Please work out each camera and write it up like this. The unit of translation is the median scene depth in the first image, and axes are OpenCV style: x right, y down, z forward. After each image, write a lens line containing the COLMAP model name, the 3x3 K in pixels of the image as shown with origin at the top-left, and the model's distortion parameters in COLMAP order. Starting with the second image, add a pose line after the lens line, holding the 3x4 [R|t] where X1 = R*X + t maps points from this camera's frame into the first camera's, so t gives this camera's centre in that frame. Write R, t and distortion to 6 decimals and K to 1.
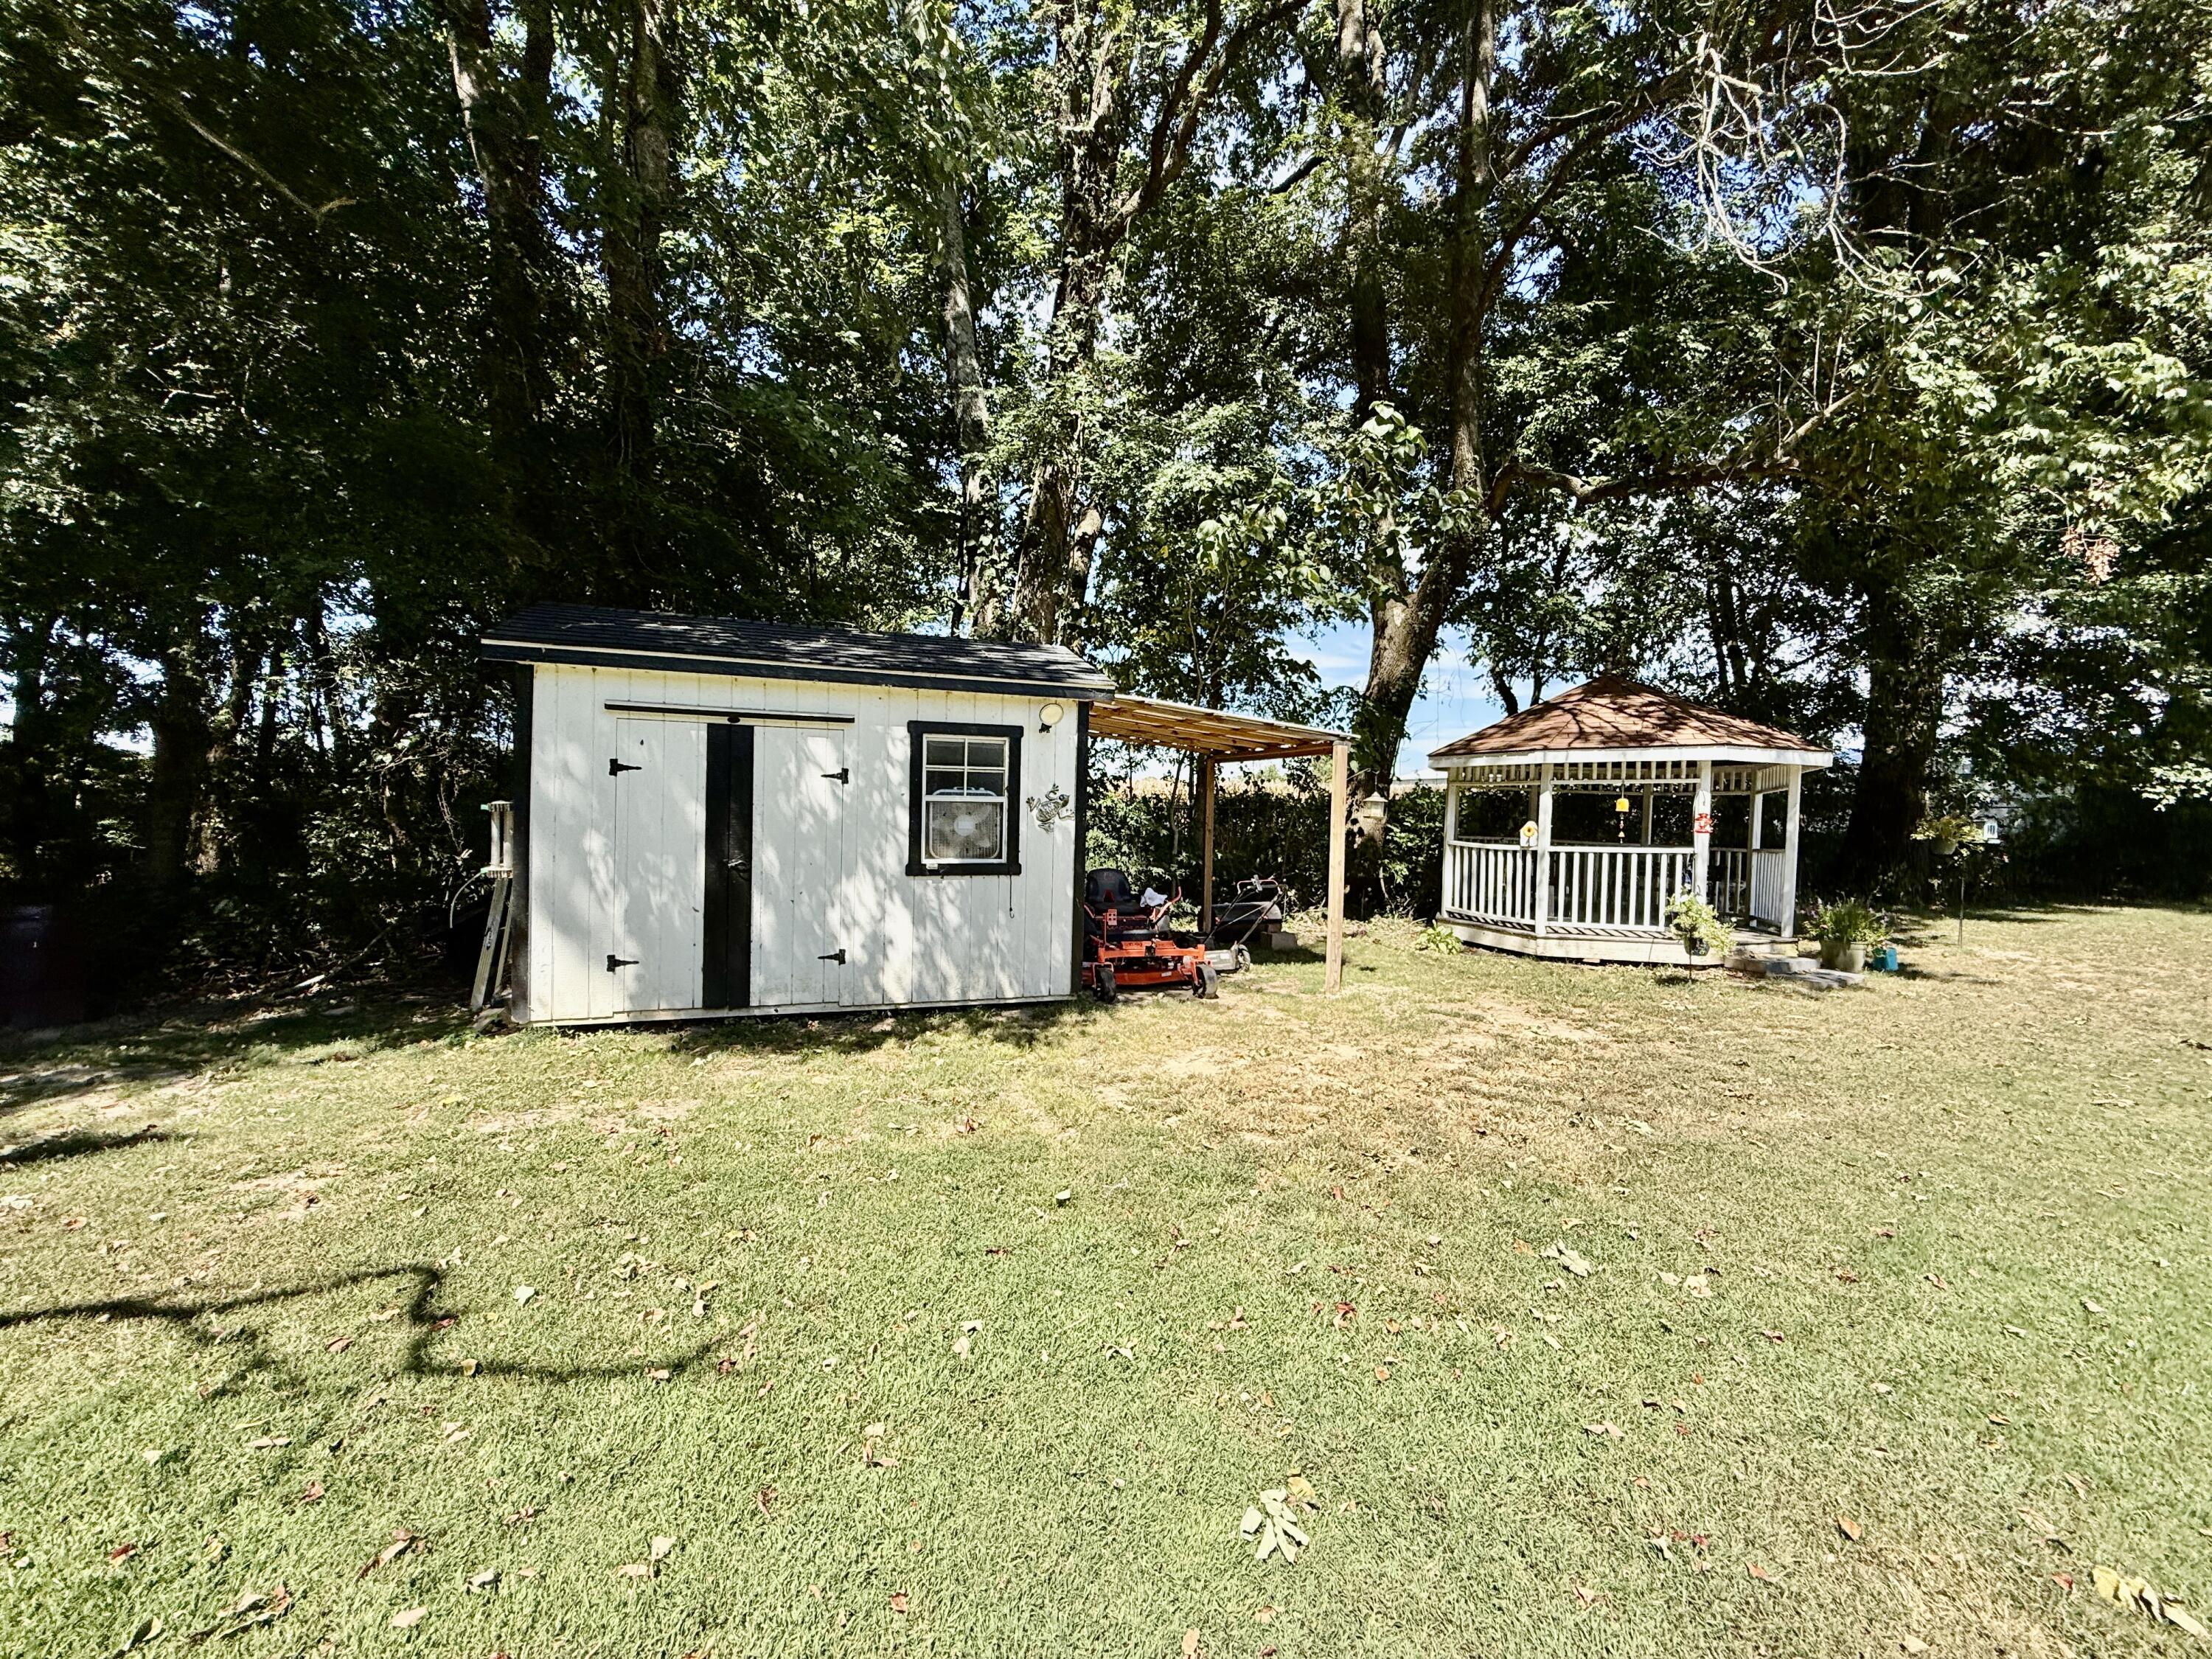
lens RADIAL K [[880.1, 0, 1104.9], [0, 880.1, 838.7], [0, 0, 1]] dist [0.000151, -0.000200]
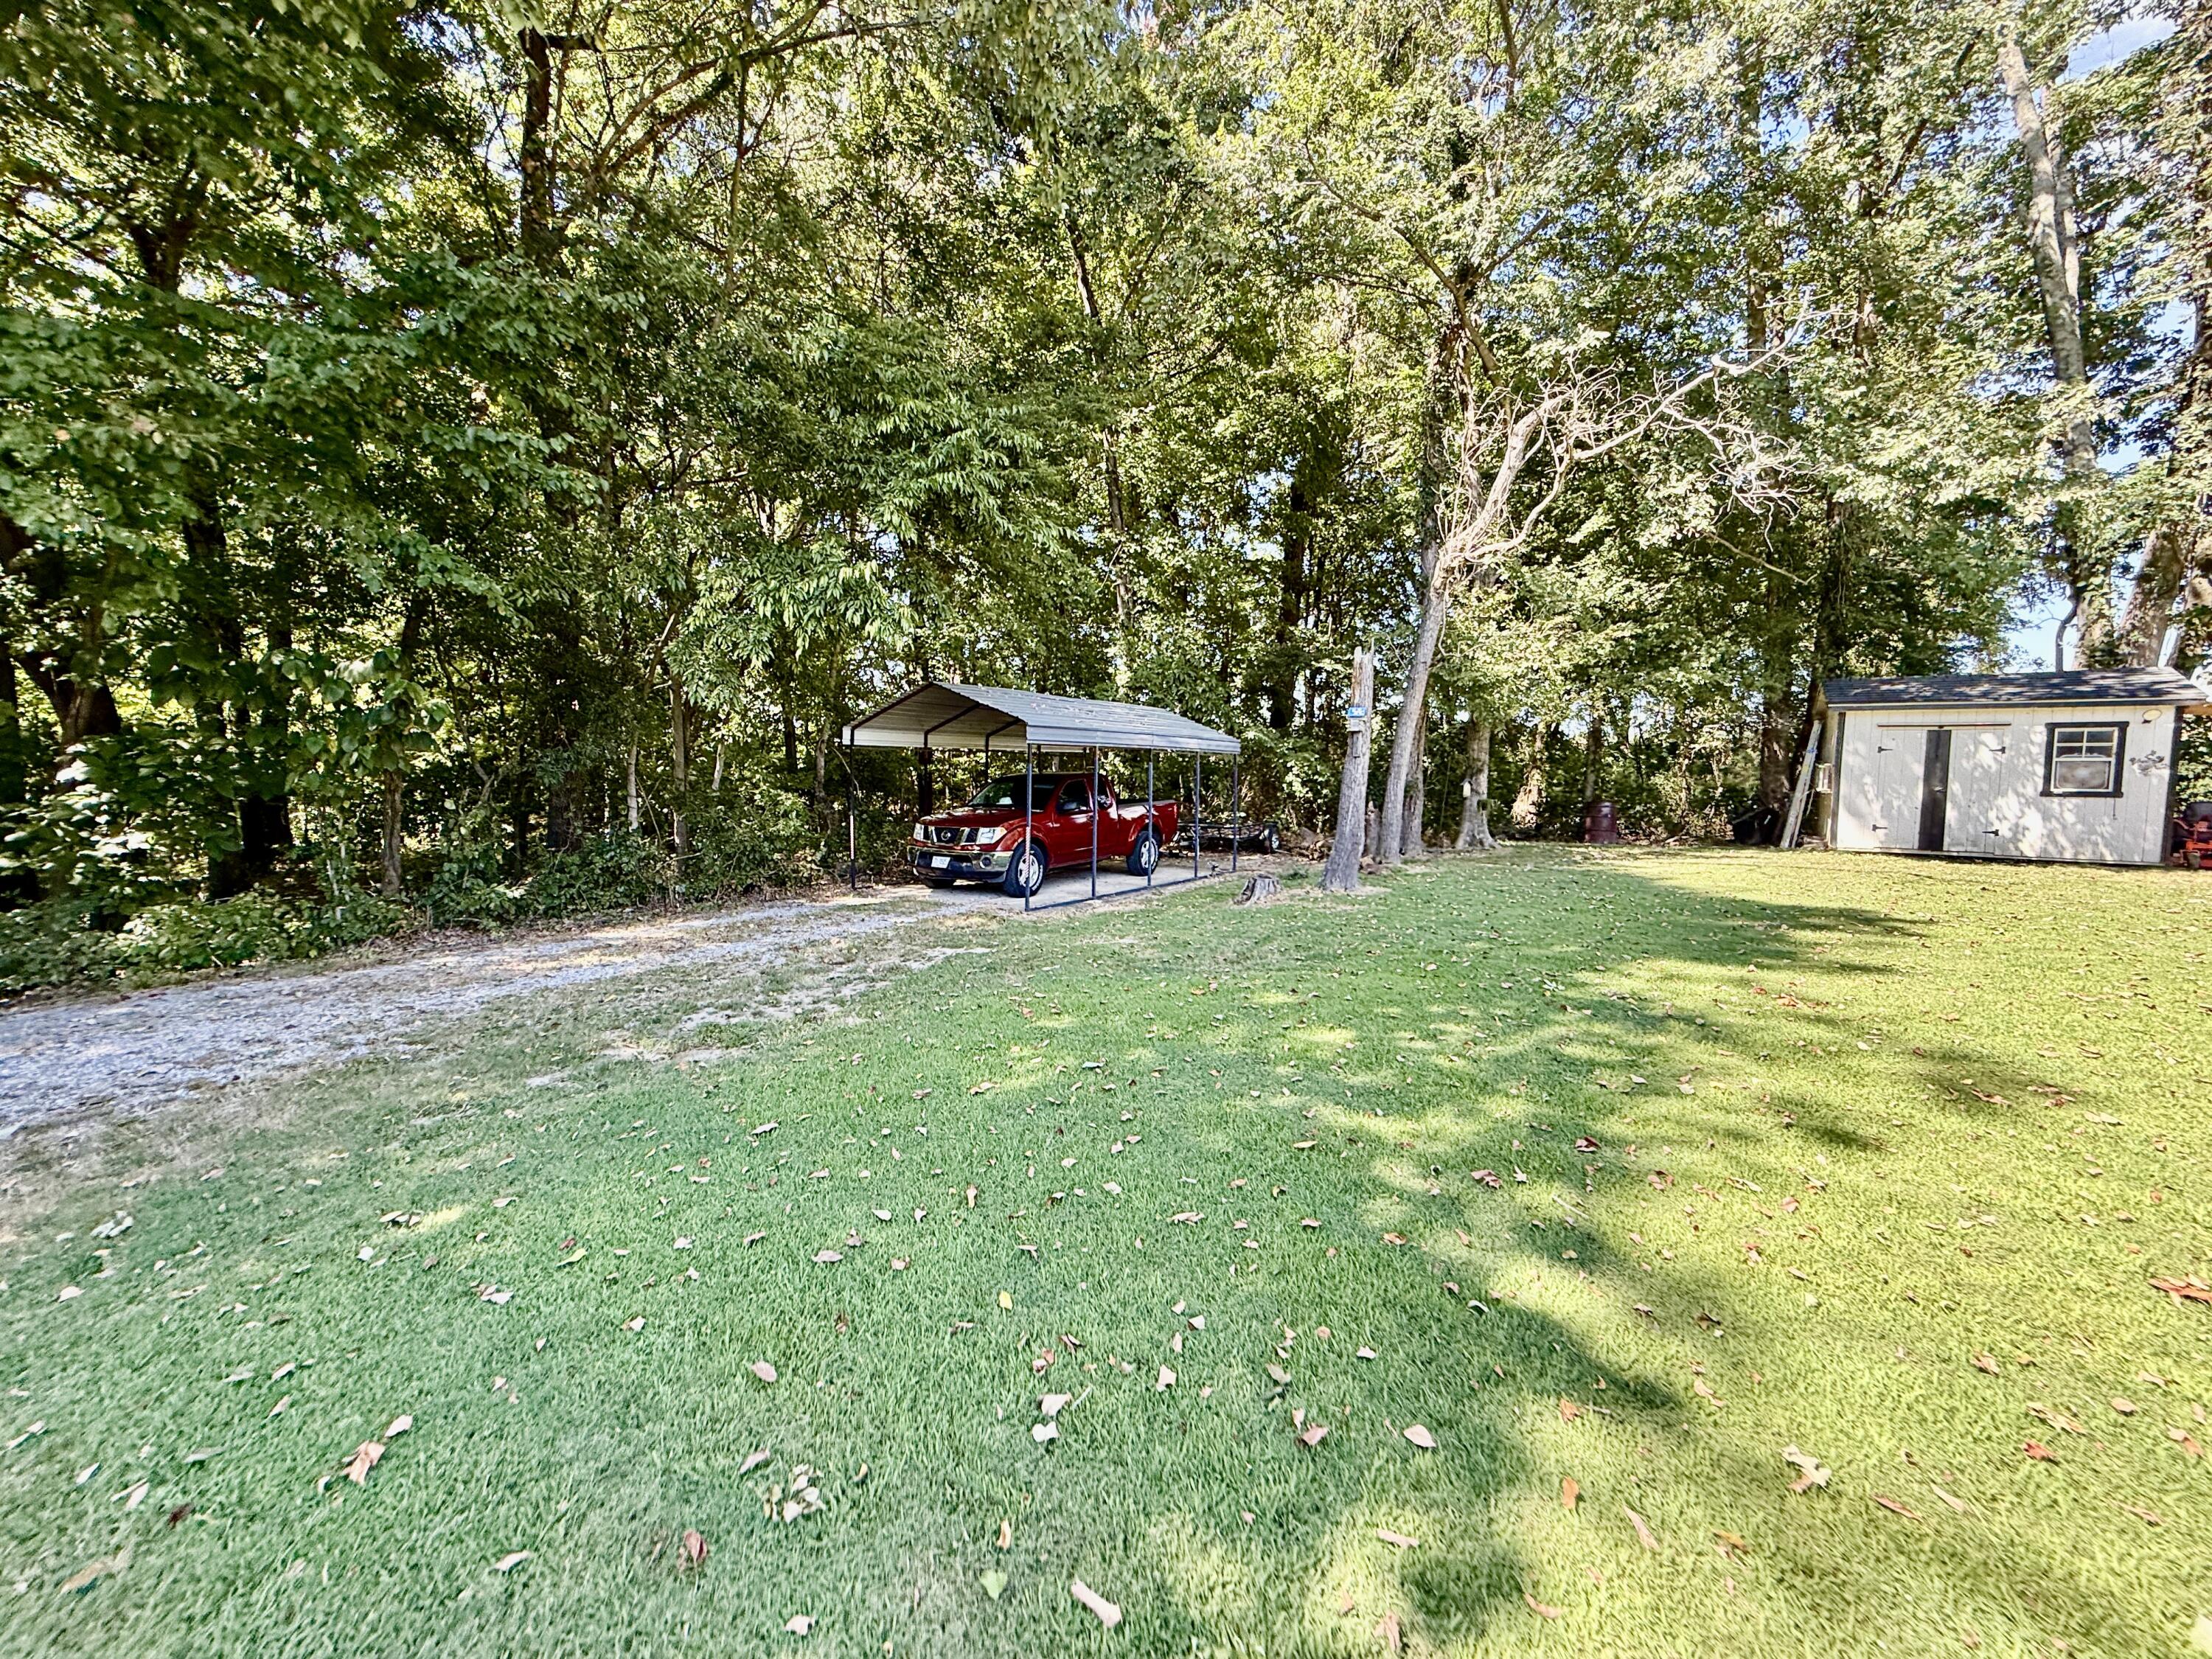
lens RADIAL K [[880.1, 0, 1100.2], [0, 880.1, 828.1], [0, 0, 1]] dist [0.000151, -0.000200]
pose [[0.584329, 0.041409, -0.810460, 0.169431], [-0.017408, 0.999107, 0.038496, 0.075355], [0.811330, -0.008386, 0.584528, -2.050855]]
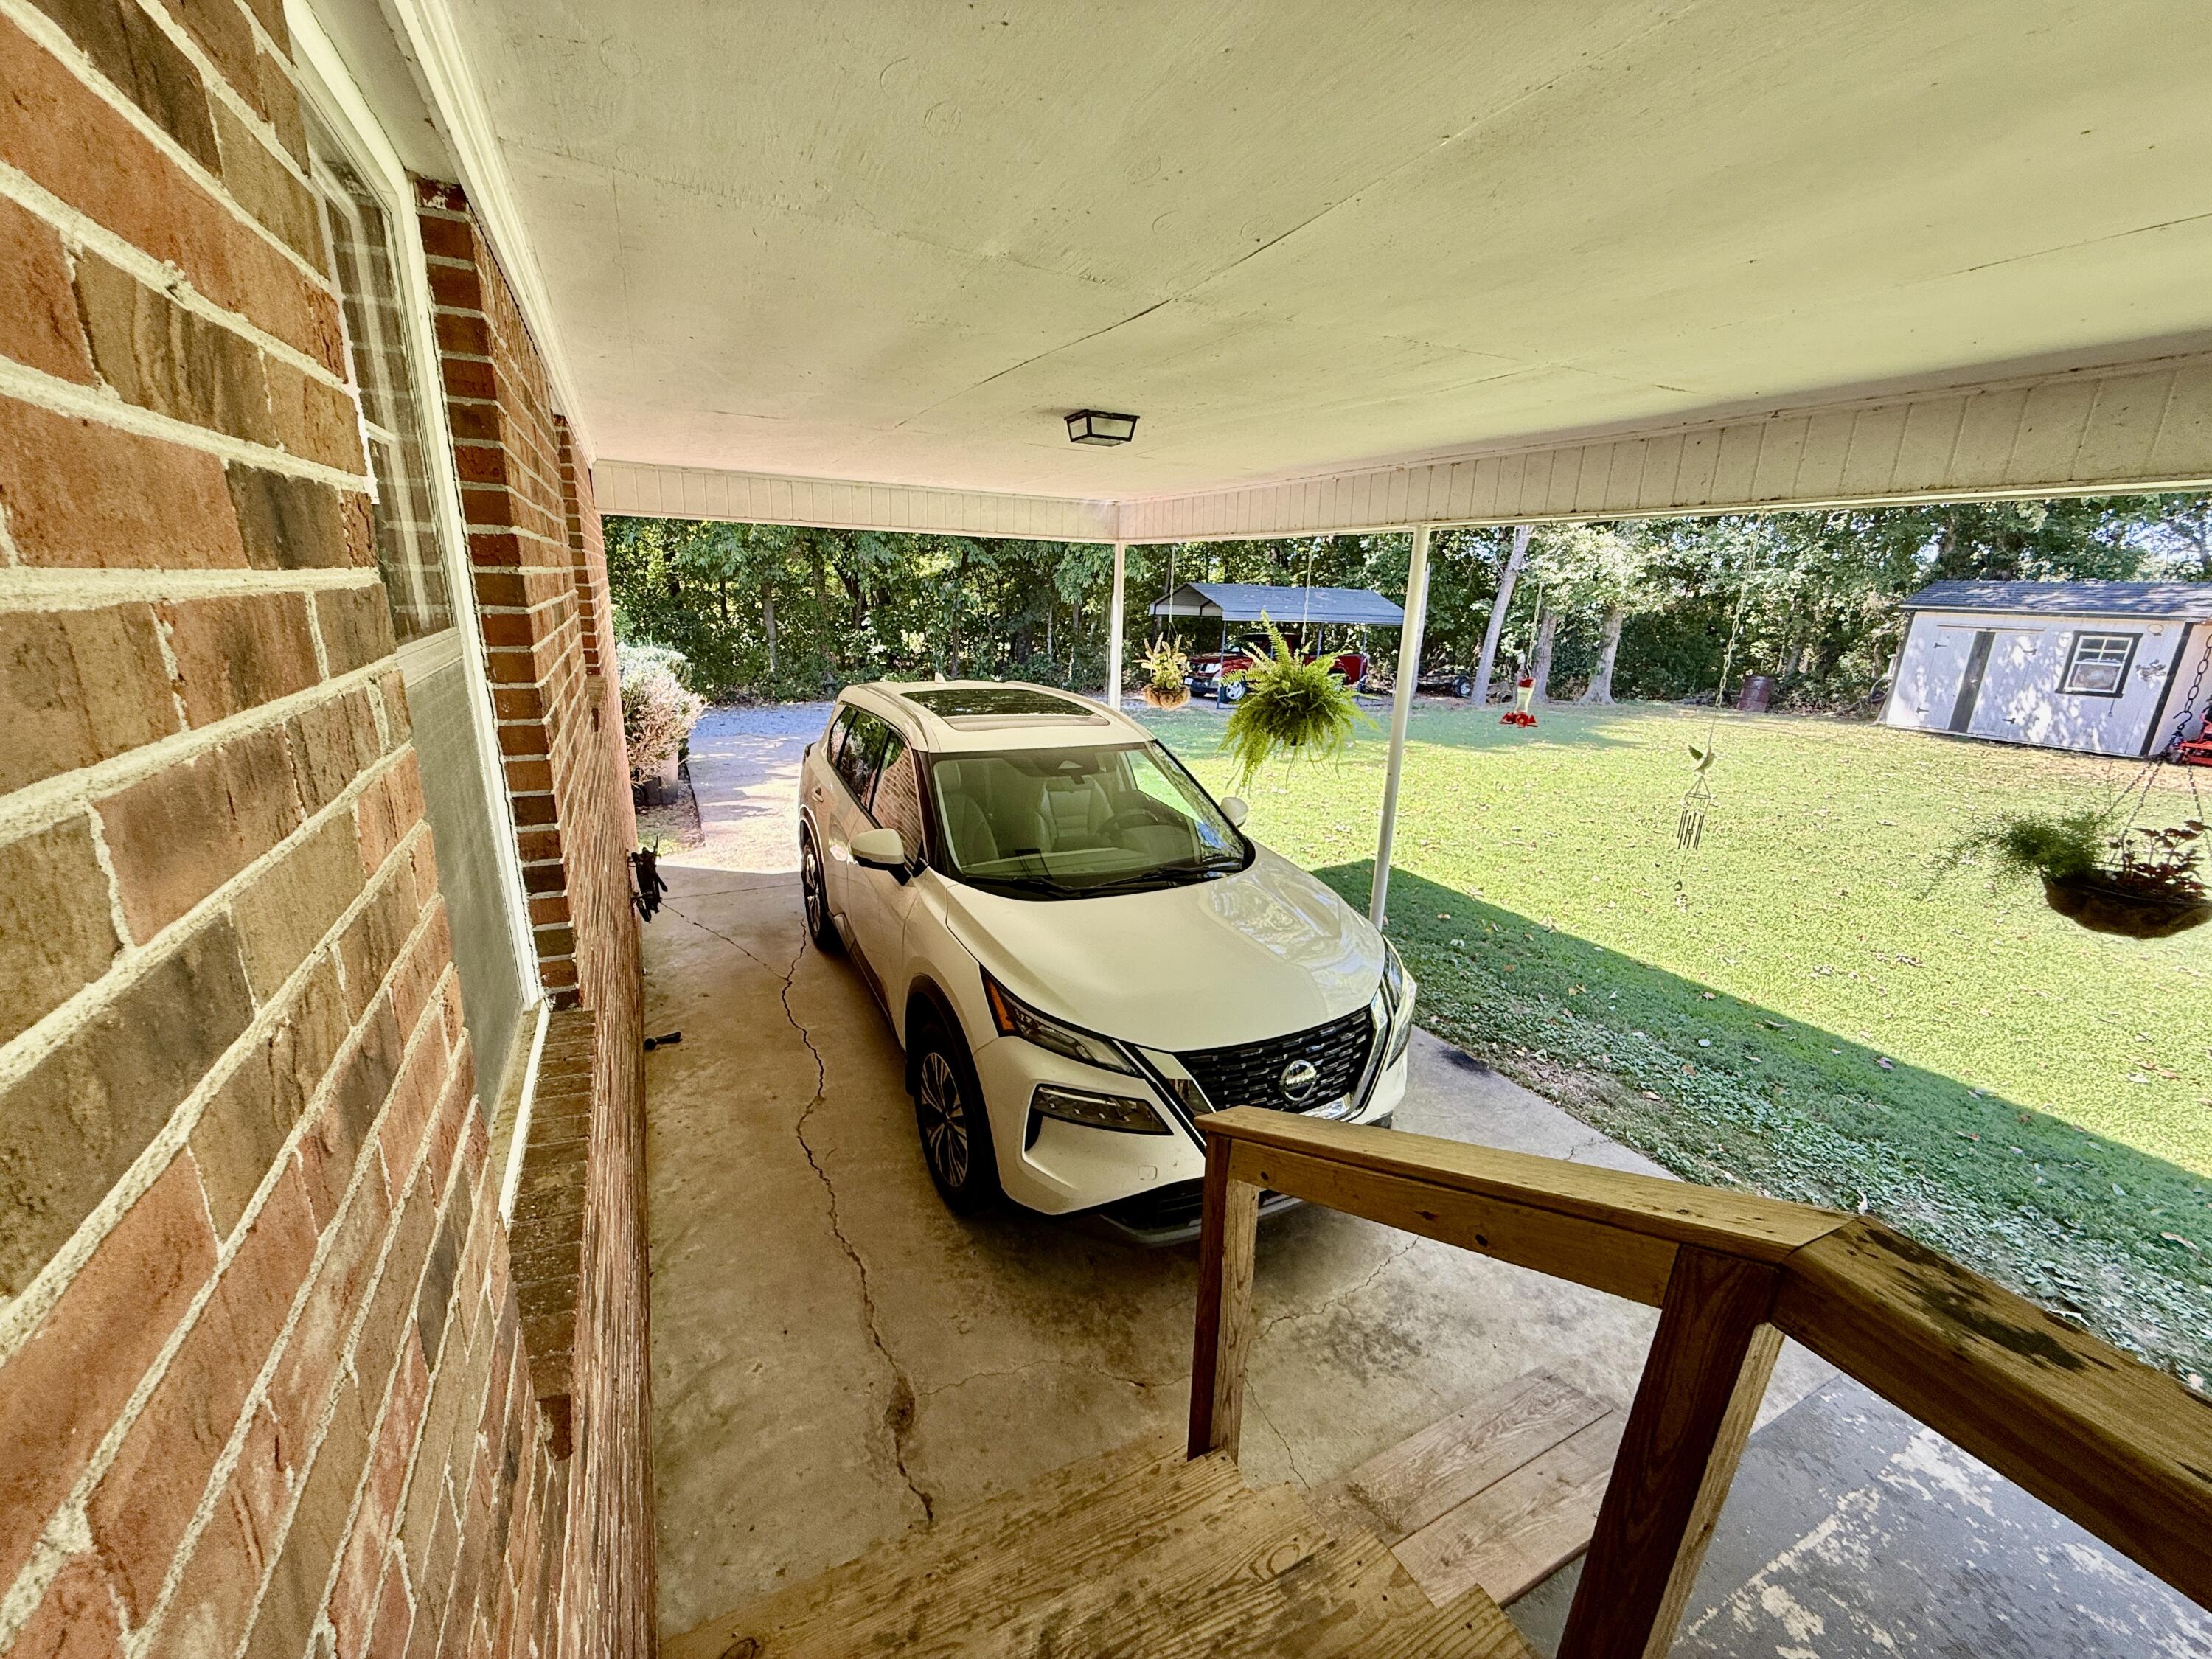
lens RADIAL K [[880.1, 0, 1106.0], [0, 880.1, 838.4], [0, 0, 1]] dist [0.000151, -0.000200]
pose [[0.122176, 0.259067, -0.958101, 1.953946], [-0.057071, 0.965569, 0.253809, -0.041012], [0.990866, 0.023670, 0.132755, -2.000188]]
